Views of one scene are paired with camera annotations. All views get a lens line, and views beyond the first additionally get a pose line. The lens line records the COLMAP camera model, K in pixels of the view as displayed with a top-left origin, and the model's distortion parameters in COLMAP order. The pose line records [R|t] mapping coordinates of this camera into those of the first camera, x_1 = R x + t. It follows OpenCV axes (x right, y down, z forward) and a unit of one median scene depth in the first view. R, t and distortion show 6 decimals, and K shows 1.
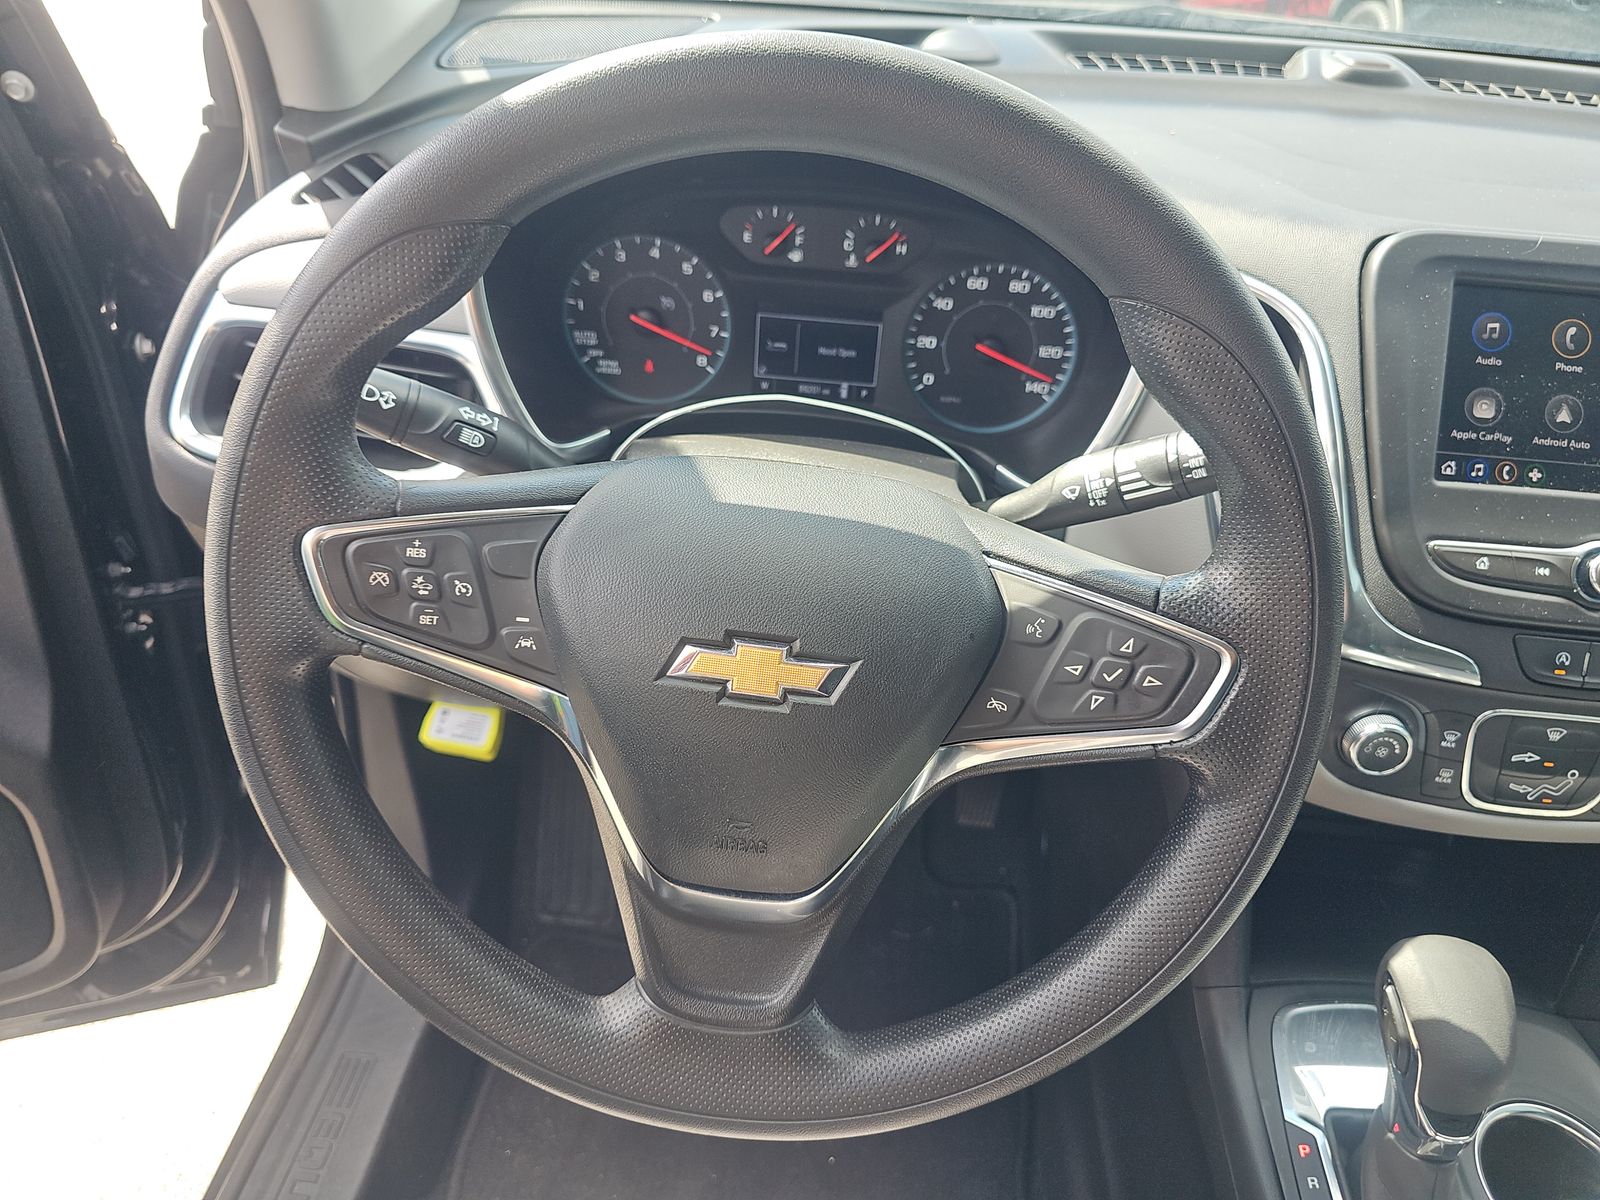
lens RADIAL K [[1069.2, 0, 799.3], [0, 1069.2, 610.1], [0, 0, 1]] dist [-0.004859, -0.020689]
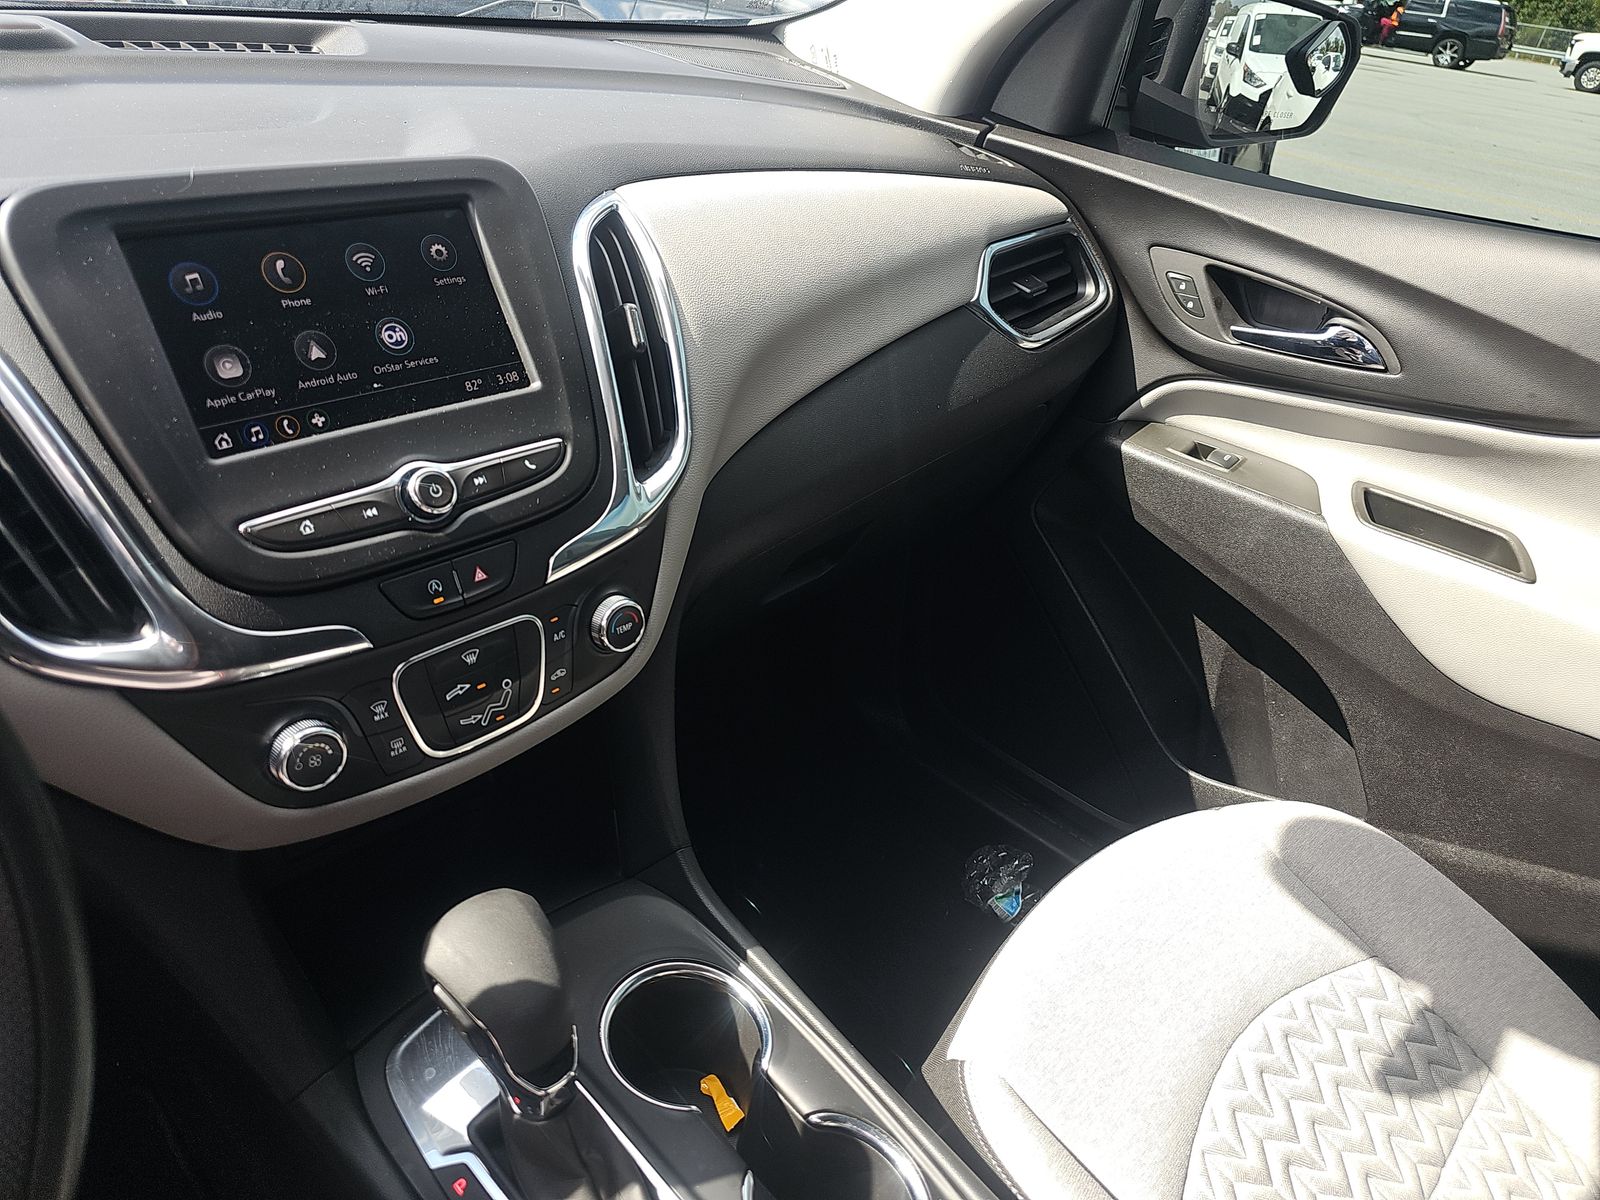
lens RADIAL K [[1069.2, 0, 799.3], [0, 1069.2, 610.1], [0, 0, 1]] dist [-0.004859, -0.020689]
pose [[0.611832, -0.402830, 0.680727, 0.249130], [0.407400, 0.898160, 0.165330, 0.039476], [-0.678001, 0.176174, 0.713636, 0.077348]]
